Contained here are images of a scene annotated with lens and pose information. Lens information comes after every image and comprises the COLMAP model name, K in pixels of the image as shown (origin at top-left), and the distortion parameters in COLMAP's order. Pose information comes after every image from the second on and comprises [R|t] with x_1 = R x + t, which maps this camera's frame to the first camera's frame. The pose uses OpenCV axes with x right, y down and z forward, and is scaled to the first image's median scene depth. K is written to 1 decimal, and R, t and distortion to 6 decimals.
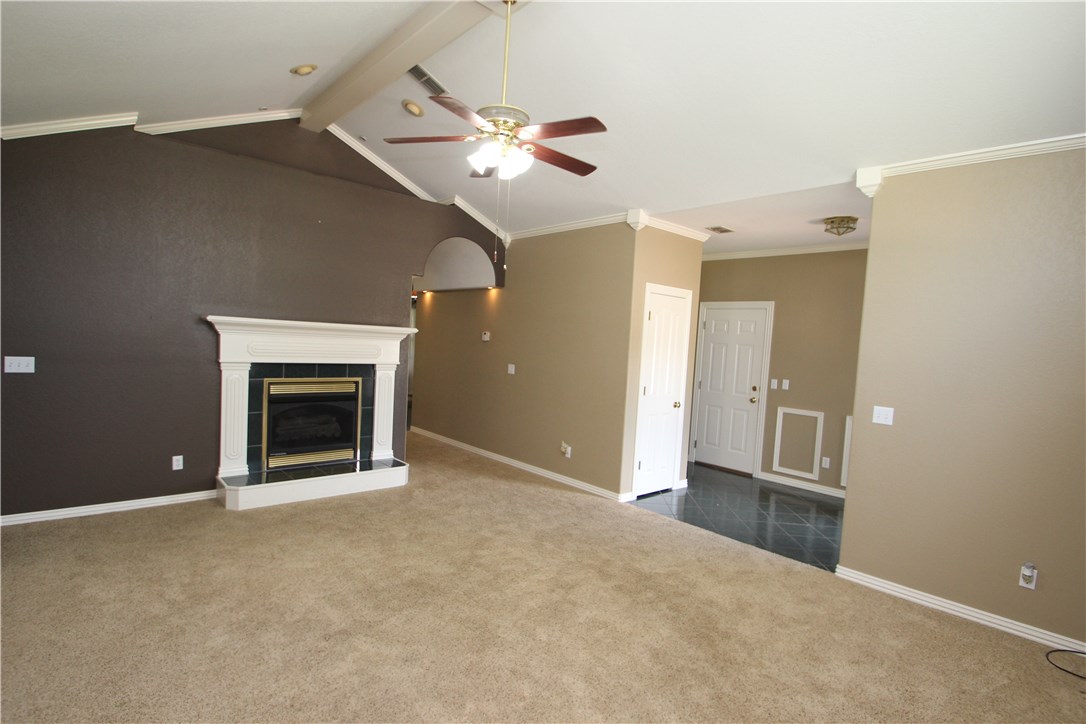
lens RADIAL K [[543.9, 0, 535.0], [0, 543.9, 364.4], [0, 0, 1]] dist [-0.015294, -0.002305]
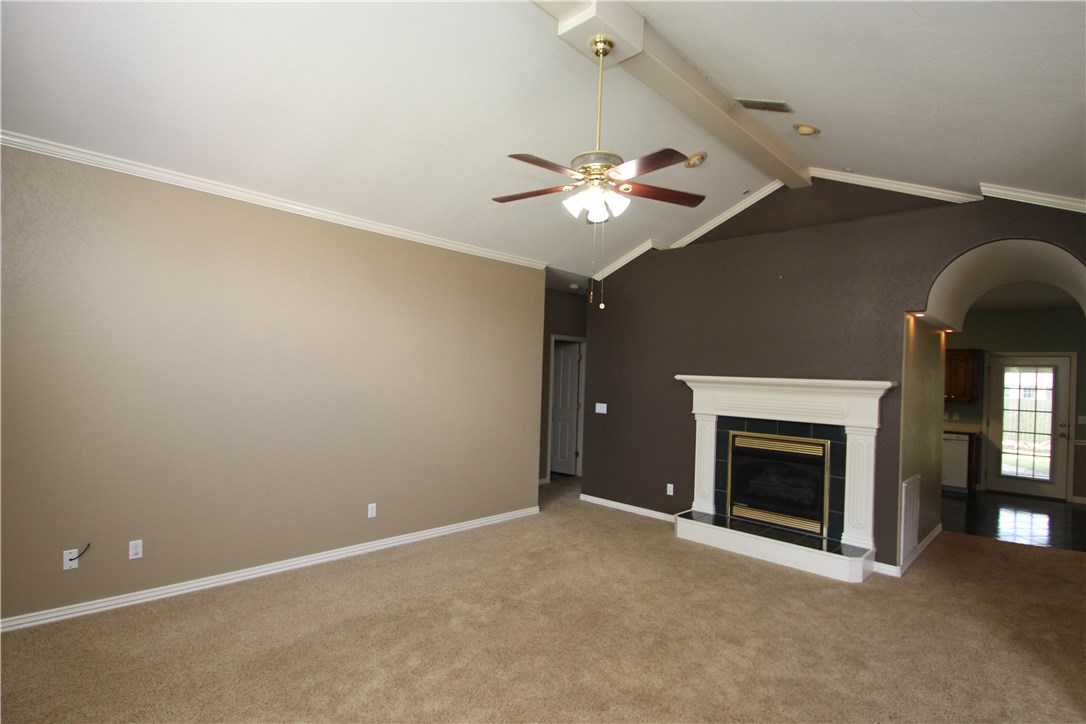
lens RADIAL K [[543.9, 0, 537.5], [0, 543.9, 358.4], [0, 0, 1]] dist [-0.015294, -0.002305]
pose [[0.050102, -0.083193, -0.995273, 0.579007], [-0.079937, 0.992994, -0.087027, 0.007477], [0.995540, 0.083920, 0.043101, 0.540177]]
